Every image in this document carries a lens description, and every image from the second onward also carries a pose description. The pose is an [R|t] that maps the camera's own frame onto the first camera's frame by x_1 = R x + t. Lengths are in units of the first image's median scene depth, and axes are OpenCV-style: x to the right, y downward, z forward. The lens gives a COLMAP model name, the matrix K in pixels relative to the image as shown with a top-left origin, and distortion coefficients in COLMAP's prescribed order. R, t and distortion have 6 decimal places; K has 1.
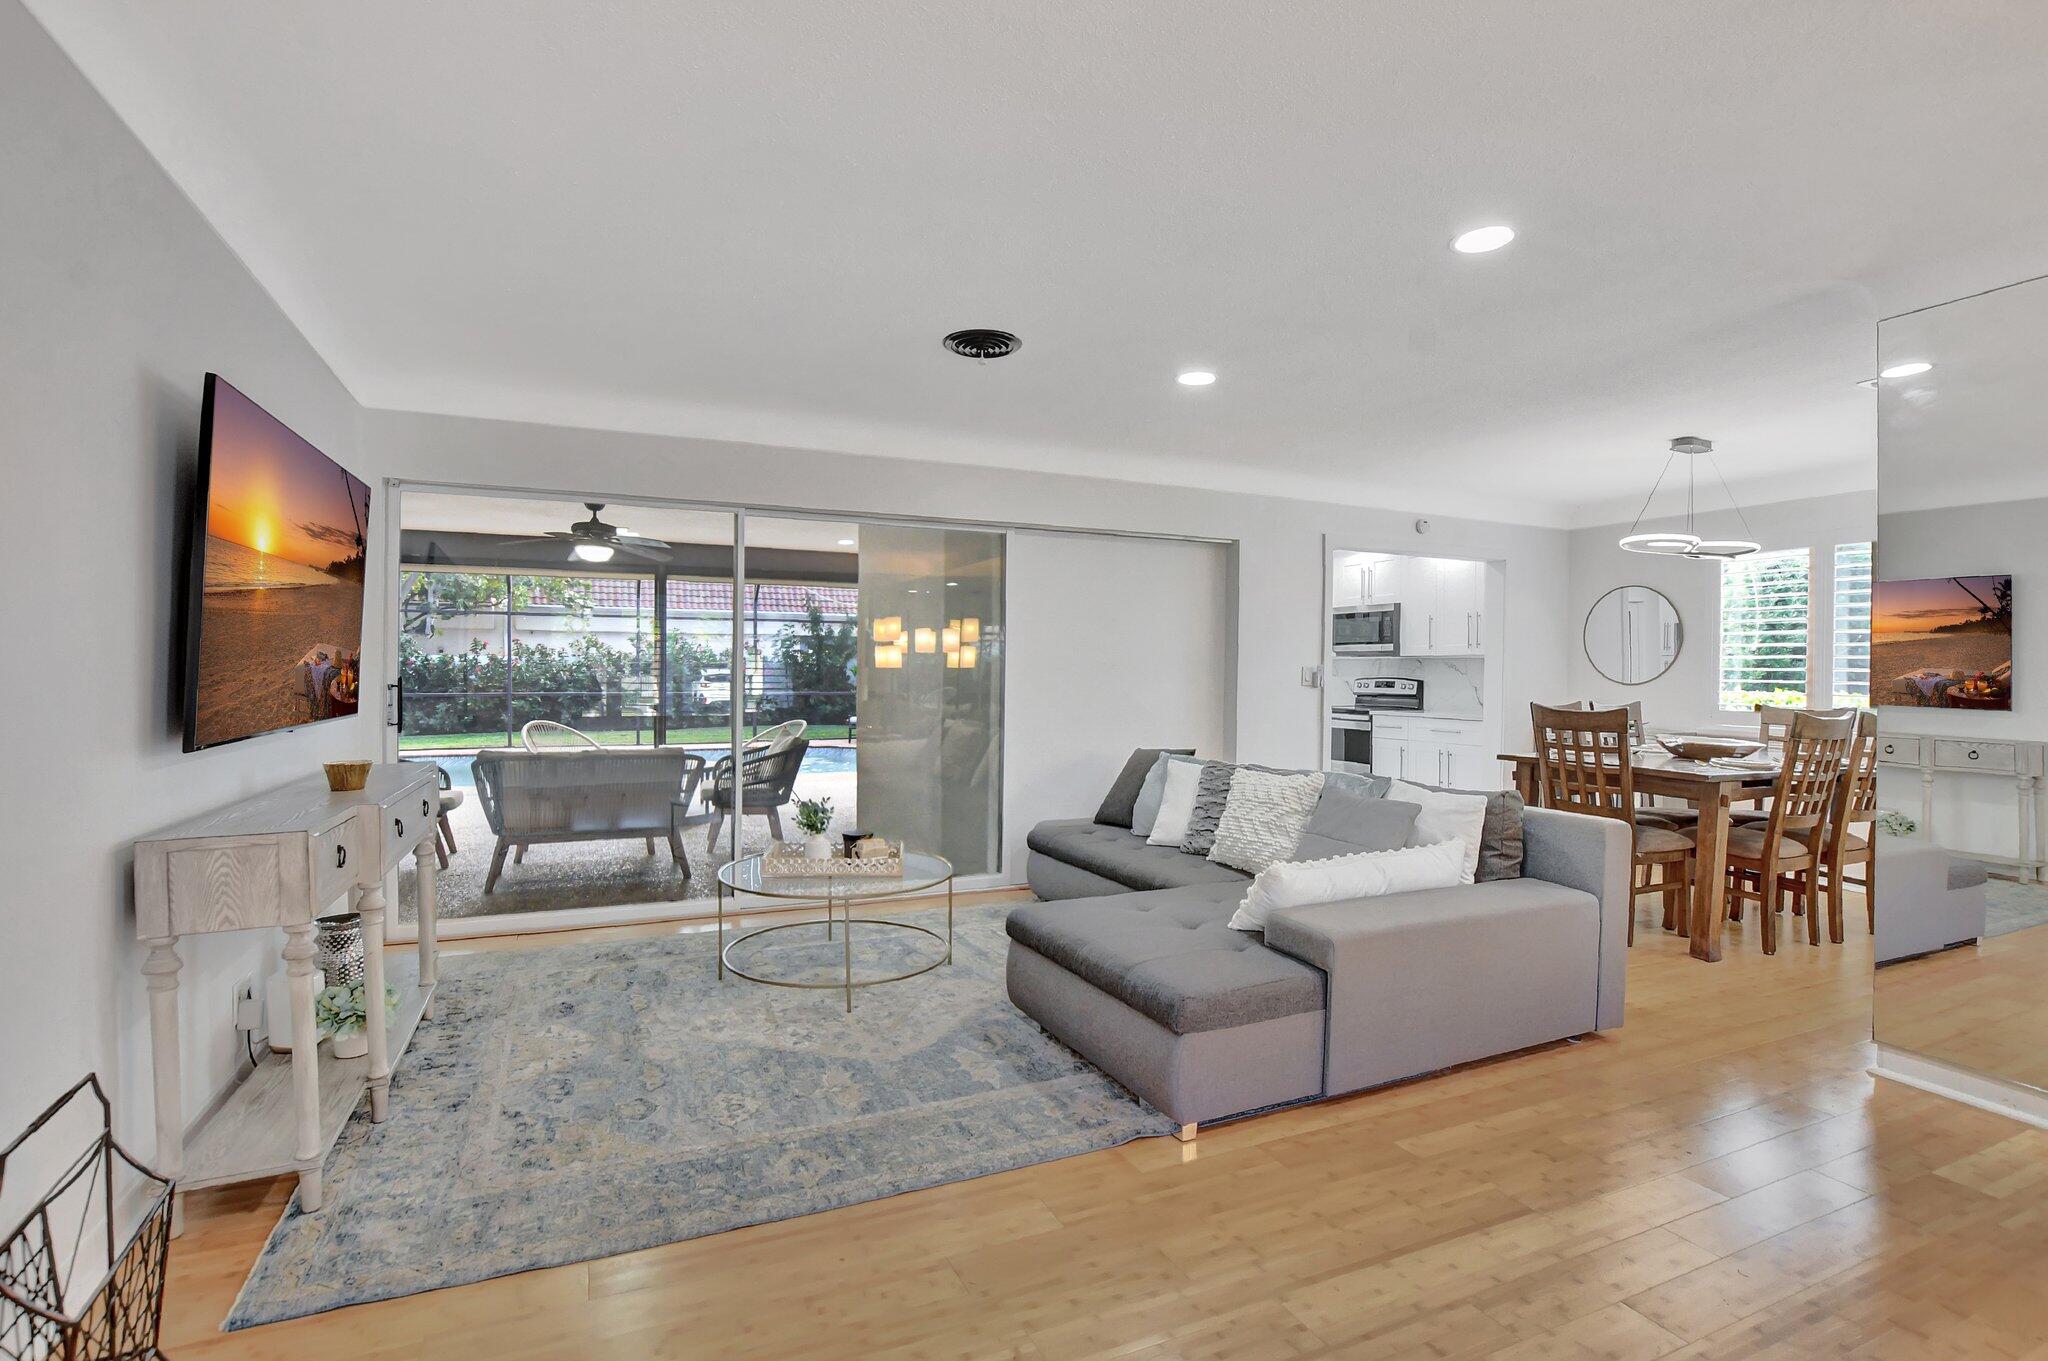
lens RADIAL K [[946.0, 0, 996.1], [0, 946.0, 689.7], [0, 0, 1]] dist [-0.031408, 0.005699]
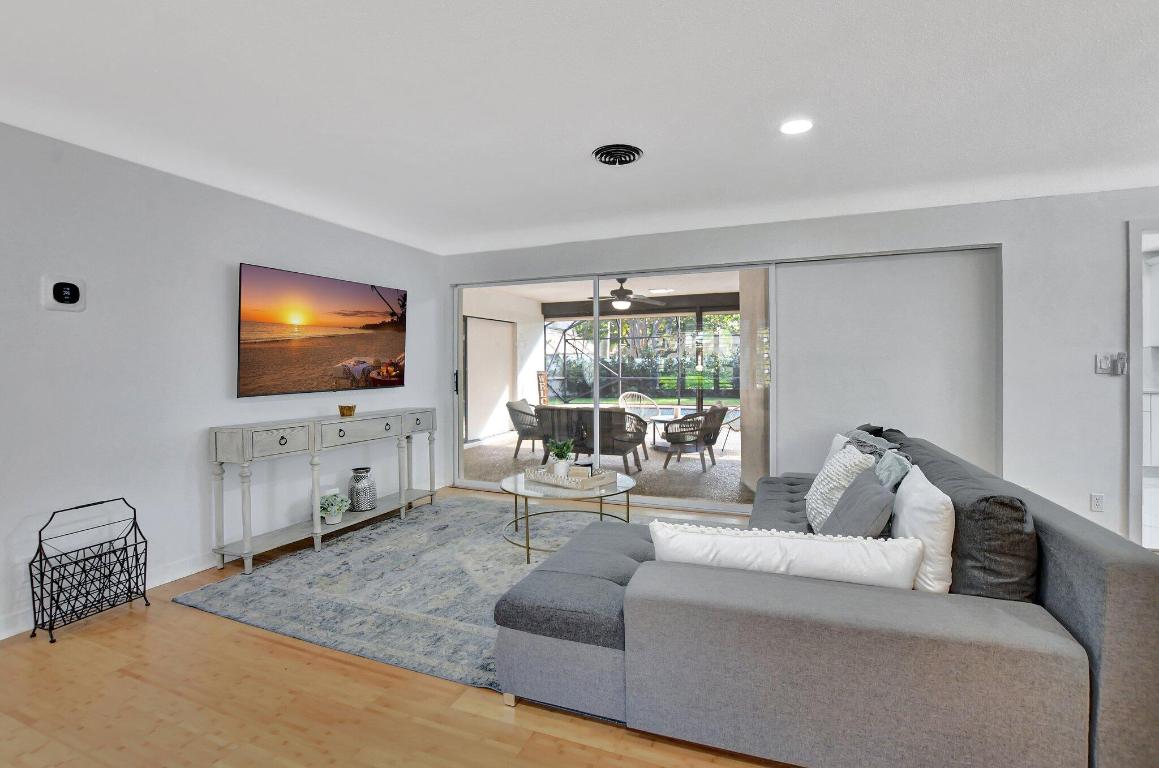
lens RADIAL K [[528.8, 0, 582.9], [0, 528.8, 365.5], [0, 0, 1]] dist [-0.022568, -0.000060]
pose [[0.696059, -0.012730, -0.717872, 0.596698], [0.000048, 0.999844, -0.017683, -0.004174], [0.717985, 0.012274, 0.695950, 0.381312]]
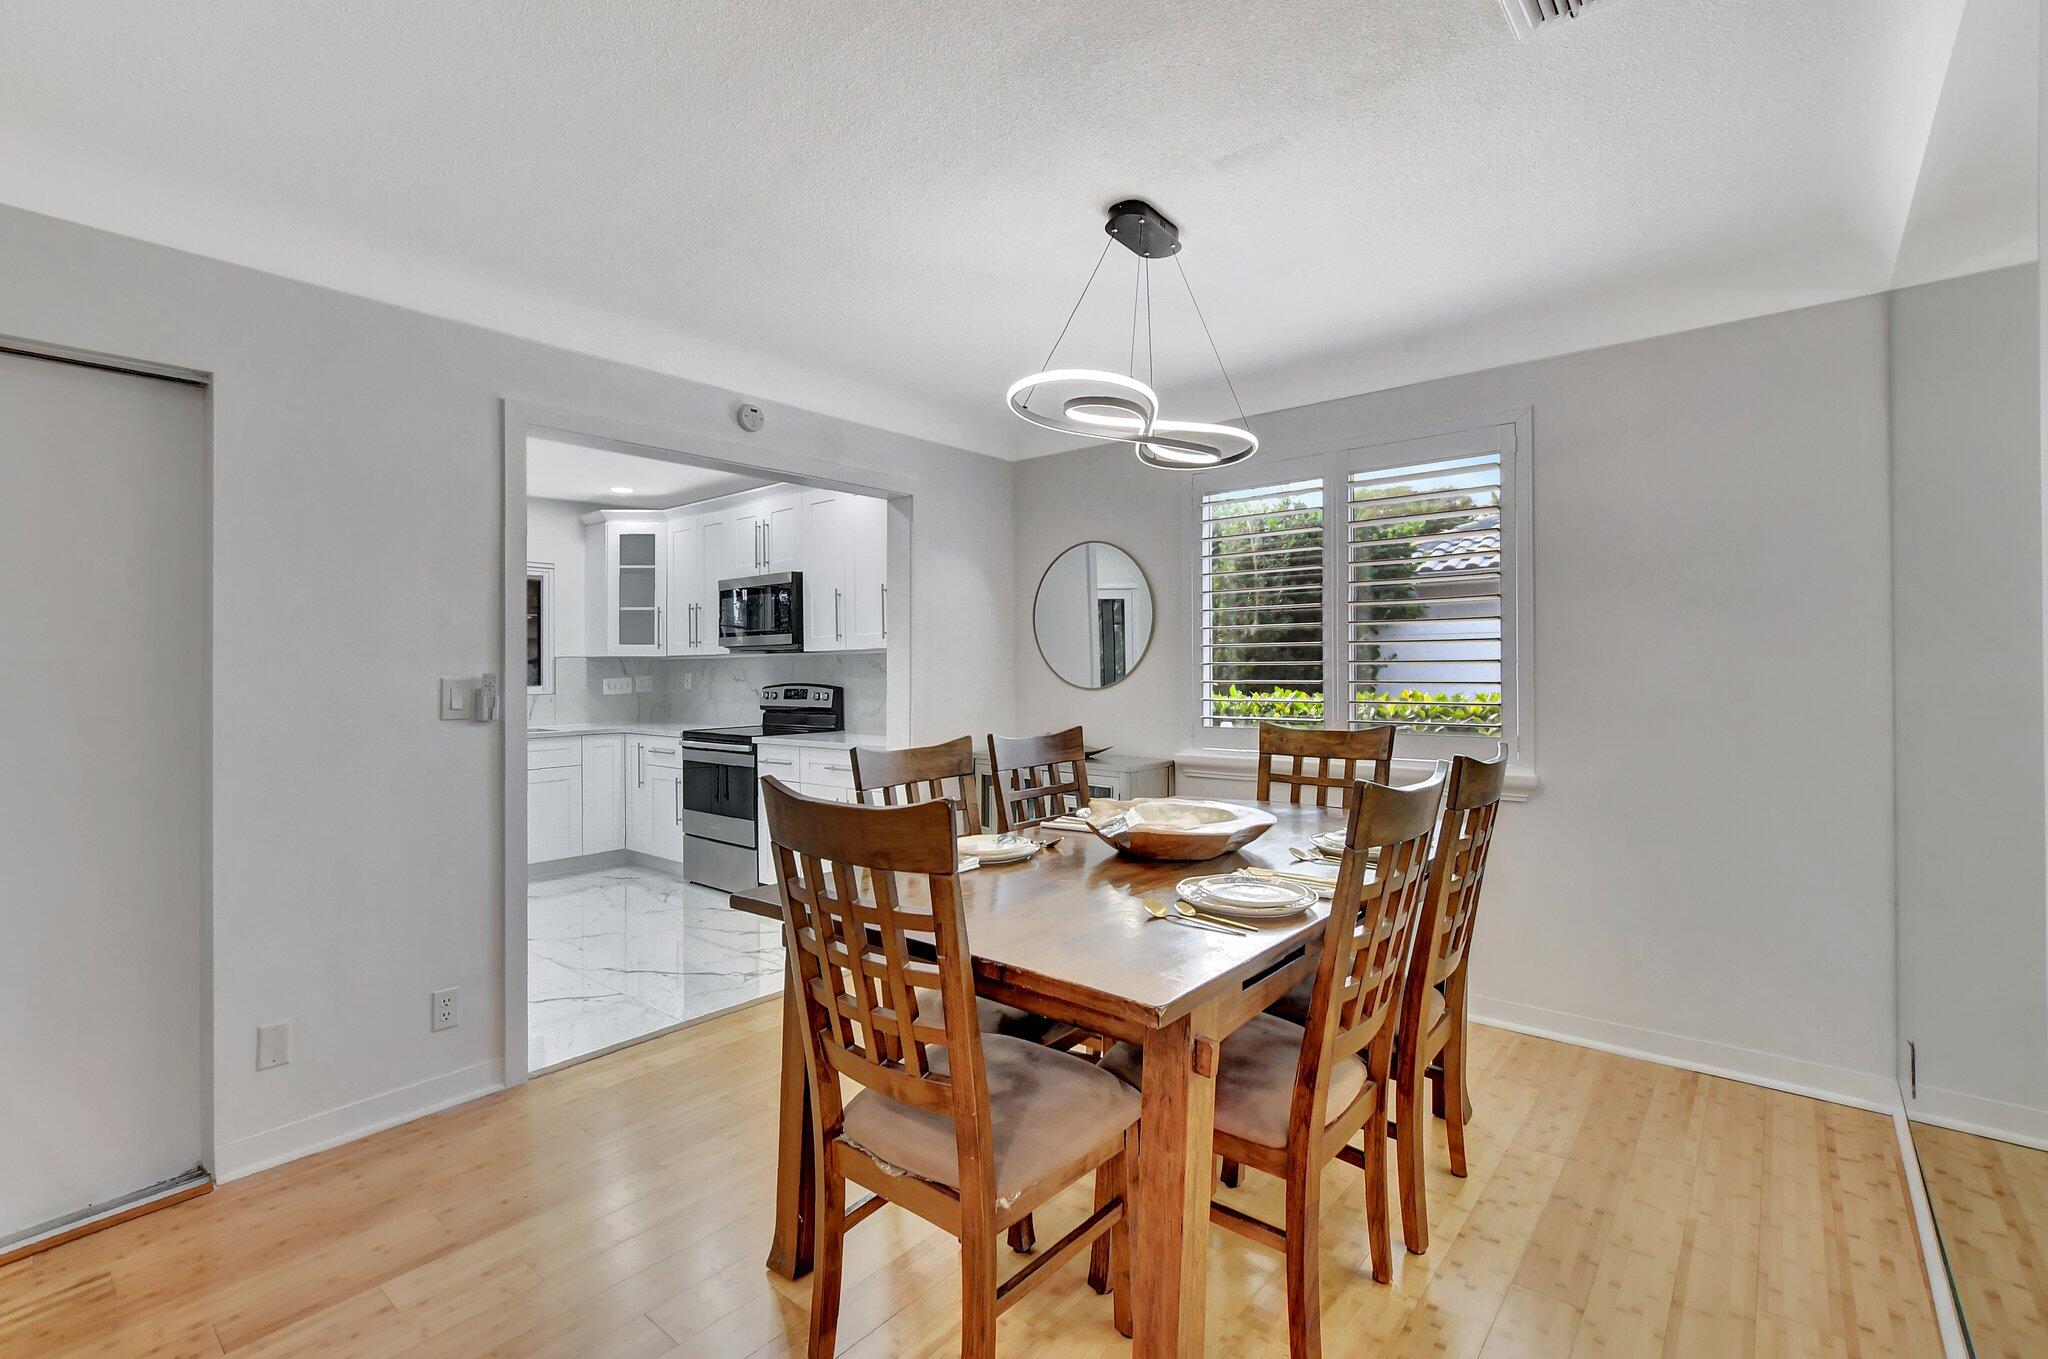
lens RADIAL K [[910.9, 0, 1024.0], [0, 910.9, 679.5], [0, 0, 1]] dist [-0.002162, -0.000067]
pose [[0.896258, -0.018507, 0.443146, 0.666400], [0.021454, 0.999769, -0.001637, -0.027302], [-0.443014, 0.010974, 0.896448, 0.833579]]
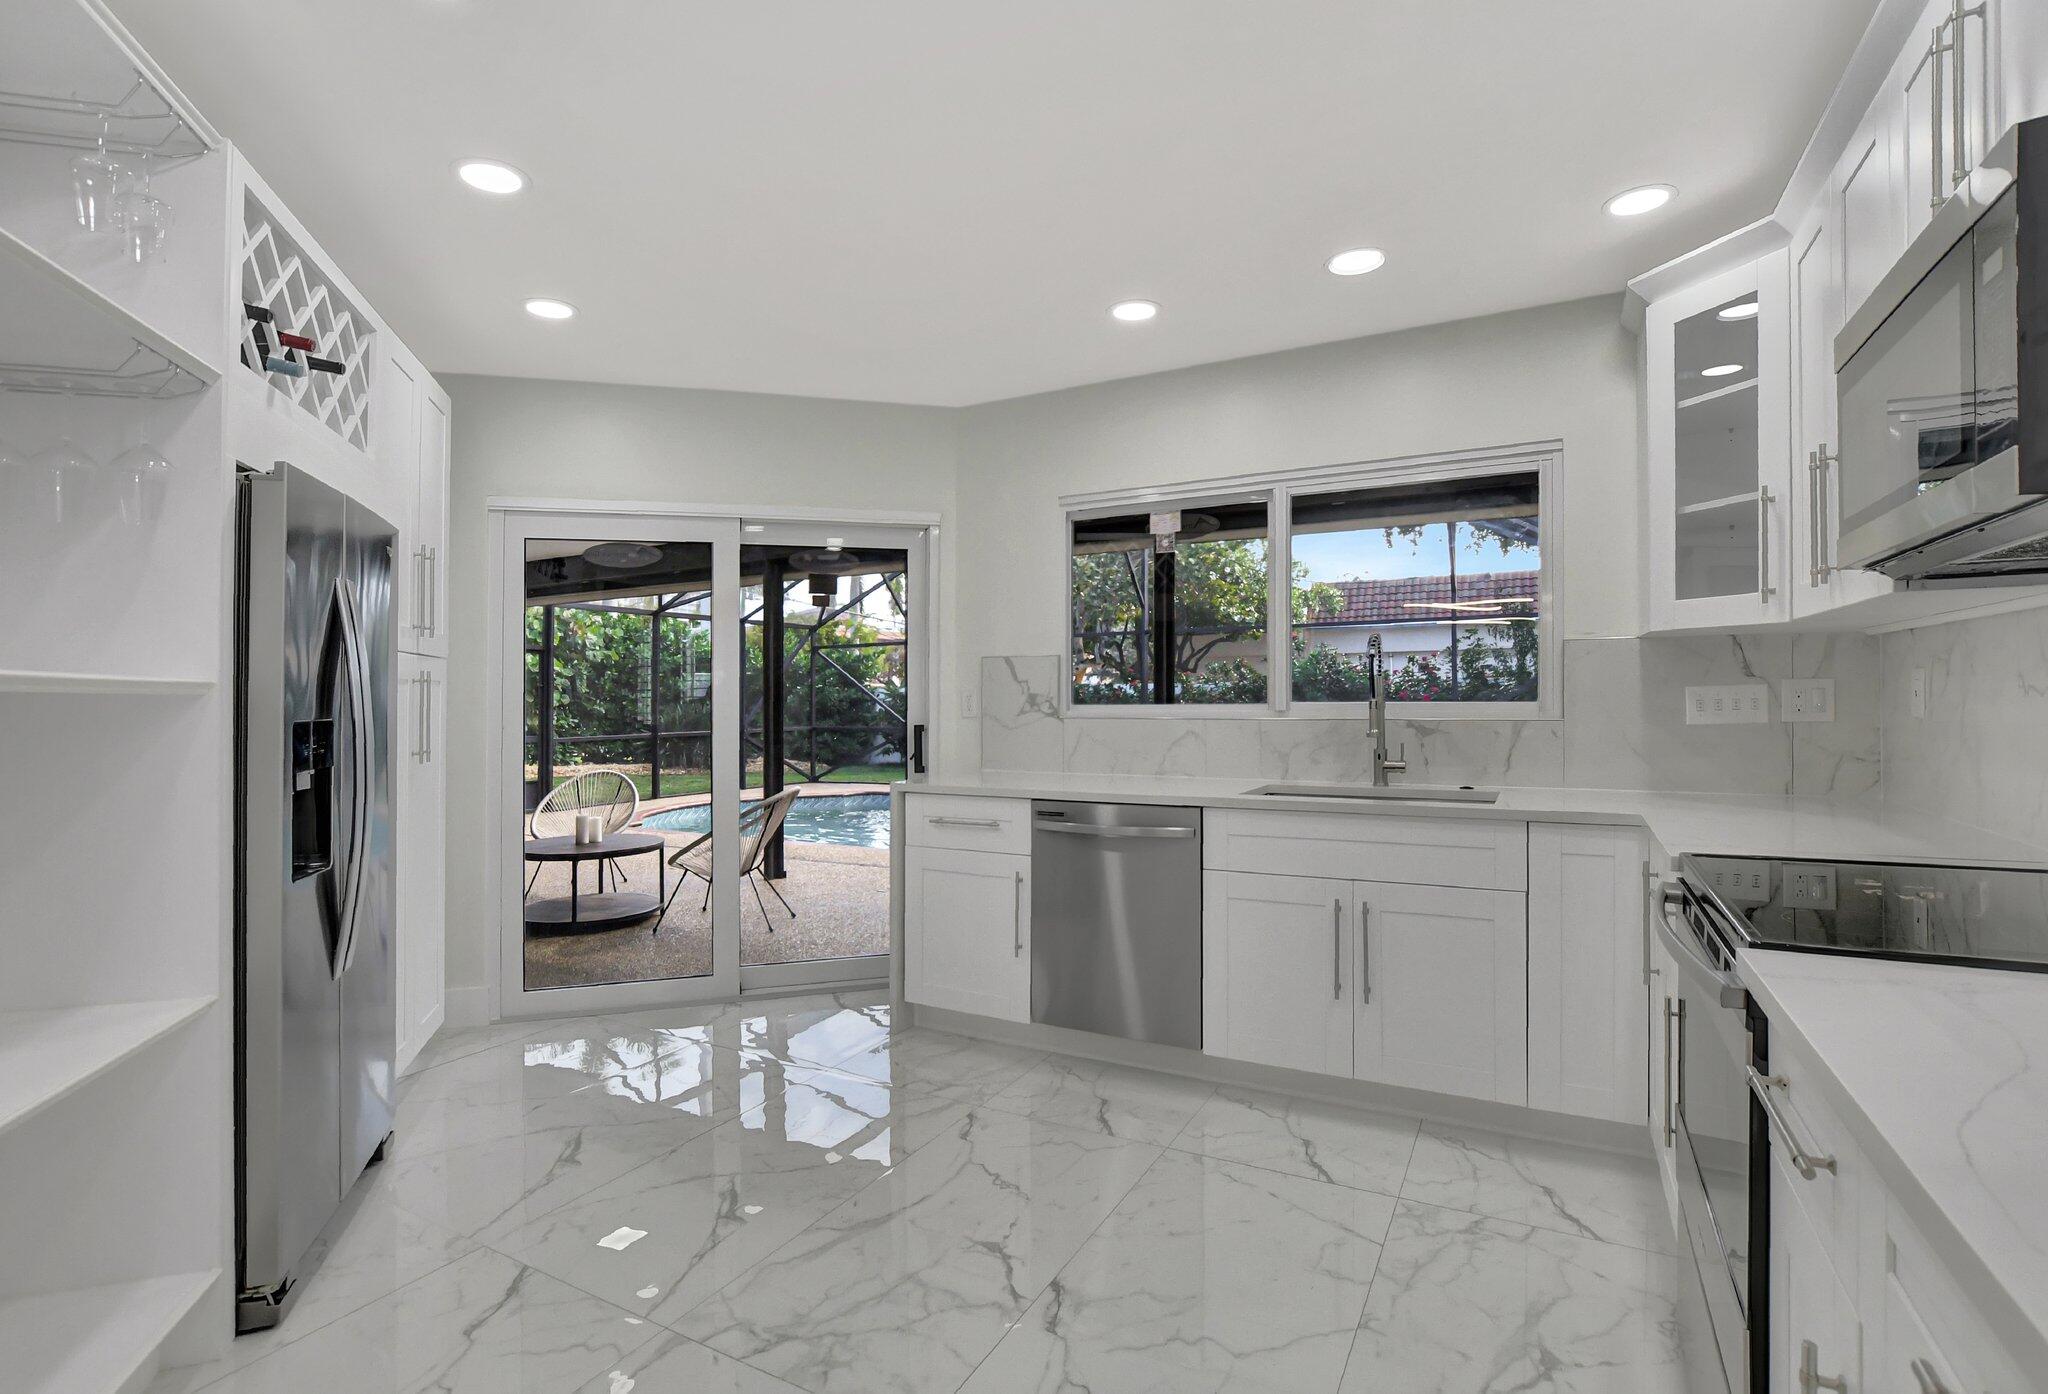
lens RADIAL K [[986.4, 0, 986.9], [0, 986.4, 691.7], [0, 0, 1]] dist [-0.032112, 0.000291]
pose [[0.604077, -0.020622, -0.796659, 1.028071], [0.004769, 0.999741, -0.022263, -0.031423], [0.796911, 0.009649, 0.604019, 1.903259]]
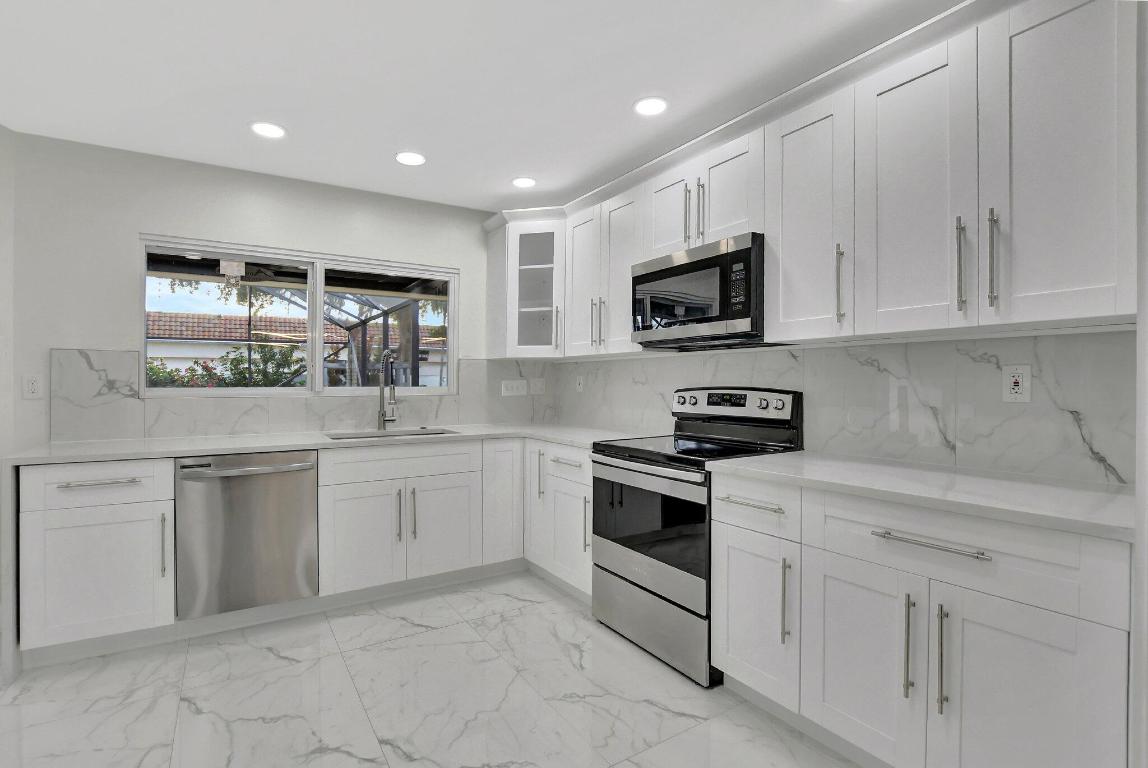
lens RADIAL K [[530.3, 0, 558.4], [0, 530.3, 389.2], [0, 0, 1]] dist [-0.031408, 0.005699]
pose [[0.988318, -0.012924, 0.151860, 0.667604], [0.013034, 0.999915, 0.000273, -0.031494], [-0.151850, 0.001710, 0.988402, 1.757233]]
